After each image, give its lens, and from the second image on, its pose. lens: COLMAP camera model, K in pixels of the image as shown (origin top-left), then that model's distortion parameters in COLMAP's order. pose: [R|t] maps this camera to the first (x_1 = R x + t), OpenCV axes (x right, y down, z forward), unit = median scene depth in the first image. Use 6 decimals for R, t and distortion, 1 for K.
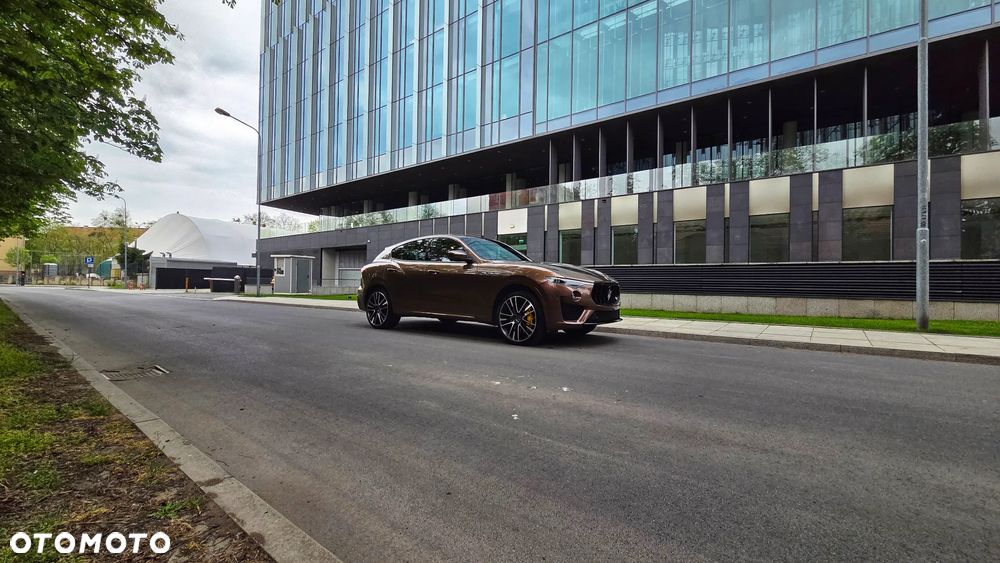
lens RADIAL K [[407.7, 0, 497.3], [0, 407.7, 276.9], [0, 0, 1]] dist [0.004723, -0.001665]
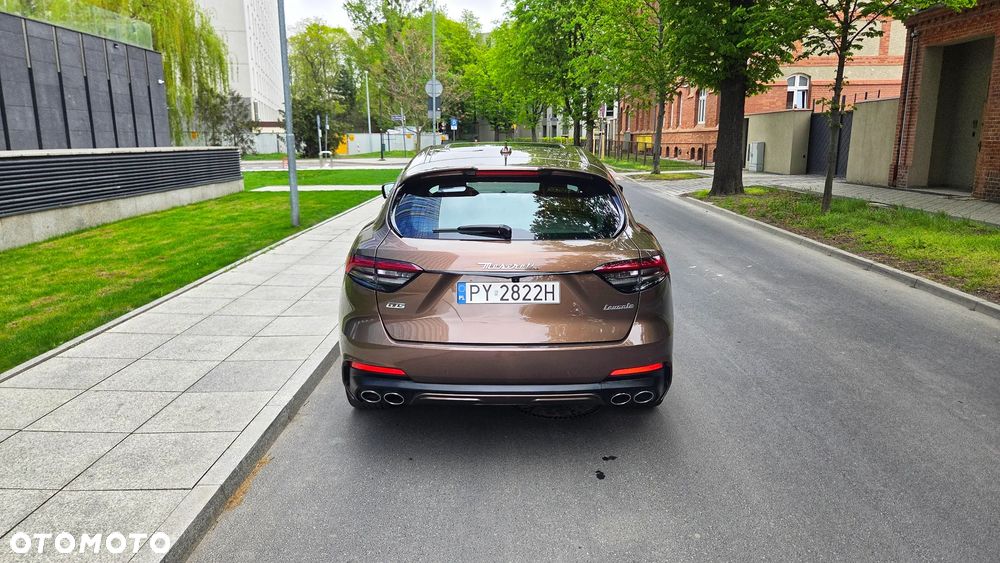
lens RADIAL K [[667.7, 0, 503.2], [0, 667.7, 283.6], [0, 0, 1]] dist [0.069928, -0.056007]
pose [[-0.622967, -0.180611, 0.761112, -0.197130], [-0.021742, 0.976602, 0.213951, -0.032093], [-0.781946, 0.116736, -0.612318, 0.435801]]
